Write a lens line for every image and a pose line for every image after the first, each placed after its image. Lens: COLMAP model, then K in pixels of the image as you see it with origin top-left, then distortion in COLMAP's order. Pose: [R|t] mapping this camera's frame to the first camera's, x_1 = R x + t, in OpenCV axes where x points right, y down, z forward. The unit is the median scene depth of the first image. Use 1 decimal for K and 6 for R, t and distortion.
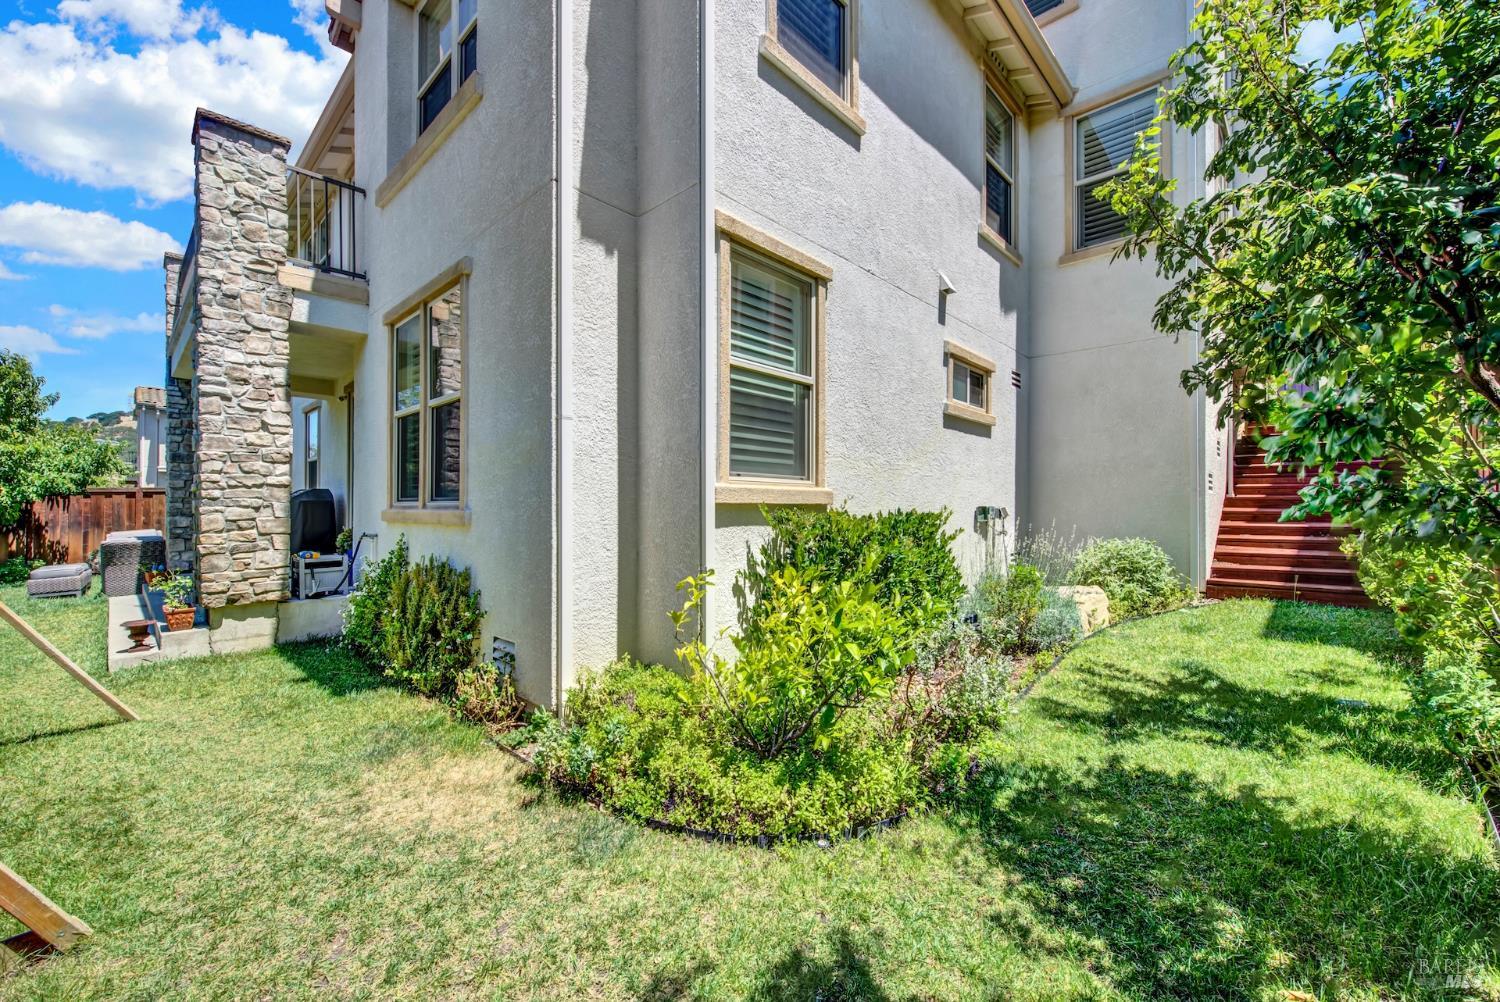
lens RADIAL K [[597.3, 0, 748.4], [0, 597.3, 500.8], [0, 0, 1]] dist [-0.001275, -0.000210]
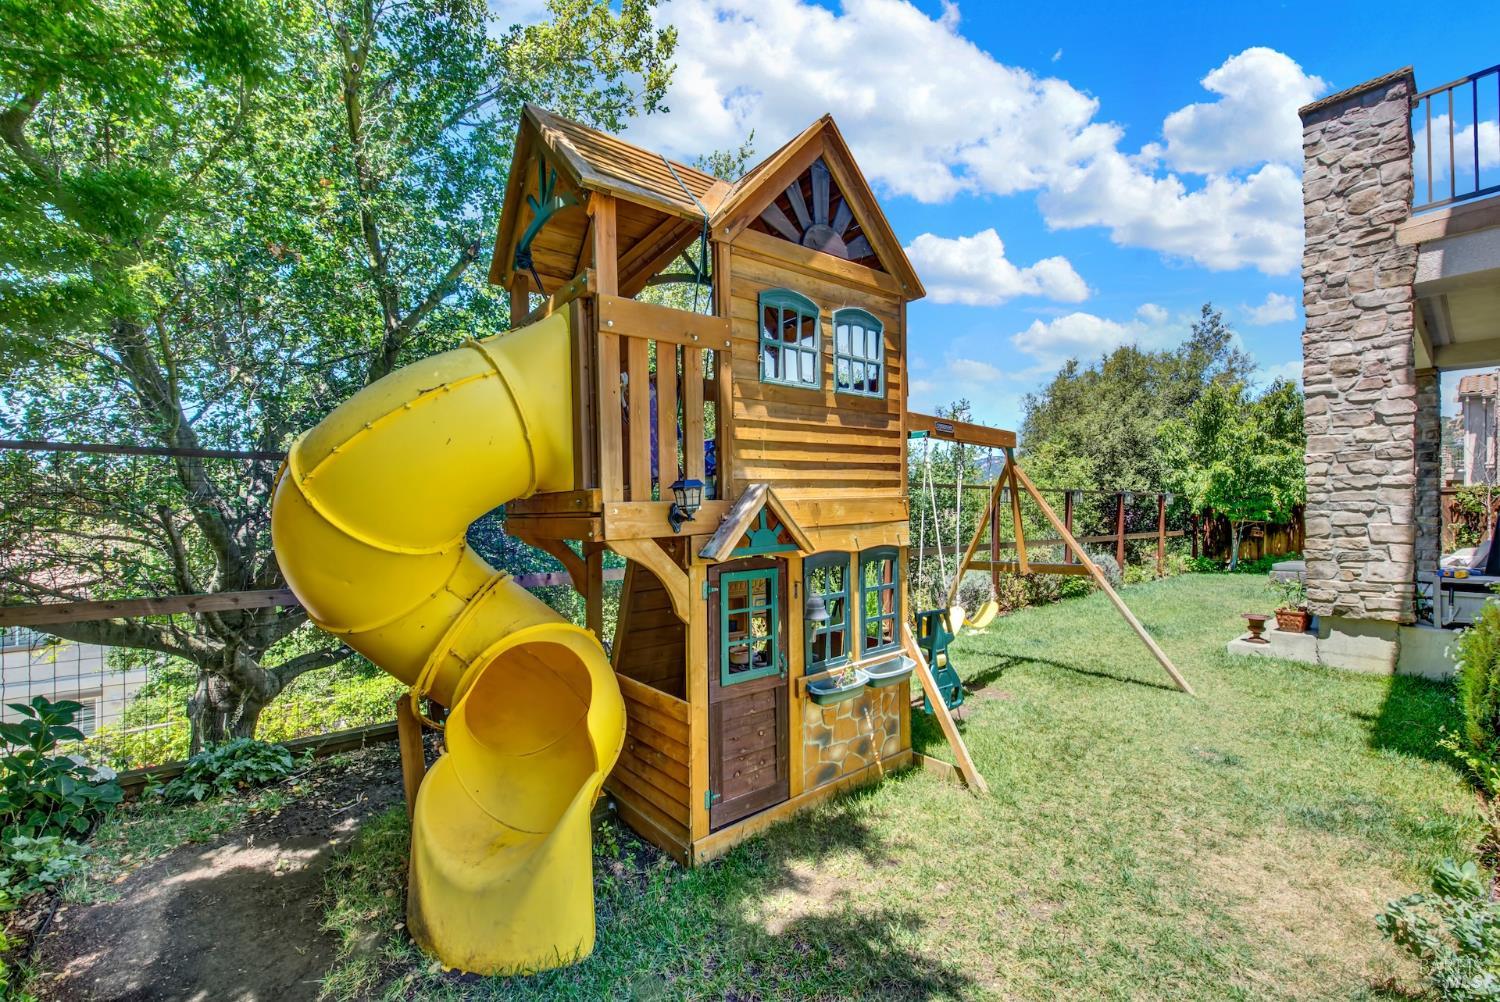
lens RADIAL K [[597.3, 0, 748.4], [0, 597.3, 500.8], [0, 0, 1]] dist [-0.001275, -0.000210]
pose [[-0.133891, -0.009679, -0.990949, 0.174393], [0.008771, 0.999902, -0.010952, -0.003472], [0.990957, -0.010158, -0.133793, 0.210826]]
